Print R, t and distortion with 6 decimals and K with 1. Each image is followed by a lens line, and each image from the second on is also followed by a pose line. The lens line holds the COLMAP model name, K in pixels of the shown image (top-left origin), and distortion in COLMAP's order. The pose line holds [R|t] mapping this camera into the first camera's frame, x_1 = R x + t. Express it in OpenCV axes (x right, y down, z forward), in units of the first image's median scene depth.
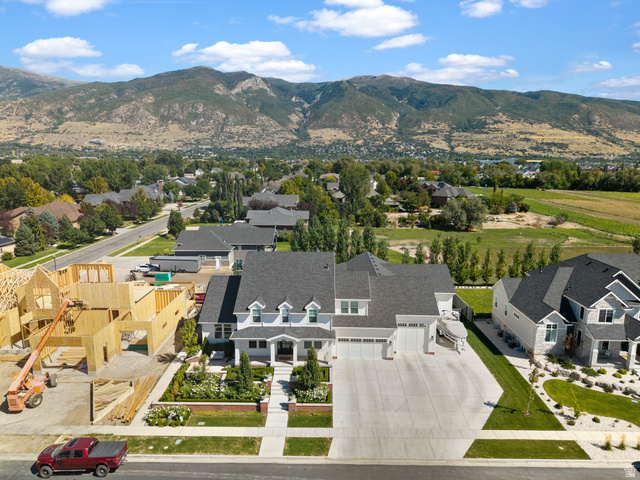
lens RADIAL K [[427.2, 0, 318.9], [0, 427.2, 235.5], [0, 0, 1]] dist [0.018808, -0.018377]
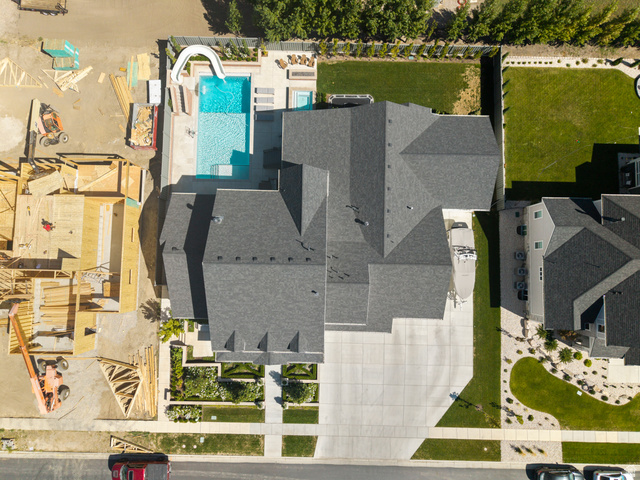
lens RADIAL K [[427.2, 0, 318.2], [0, 427.2, 237.7], [0, 0, 1]] dist [0.018808, -0.018377]
pose [[0.999990, 0.002801, -0.003439, 0.032951], [0.002638, 0.247851, 0.968795, -0.884039], [0.003566, -0.968794, 0.247841, 1.169296]]
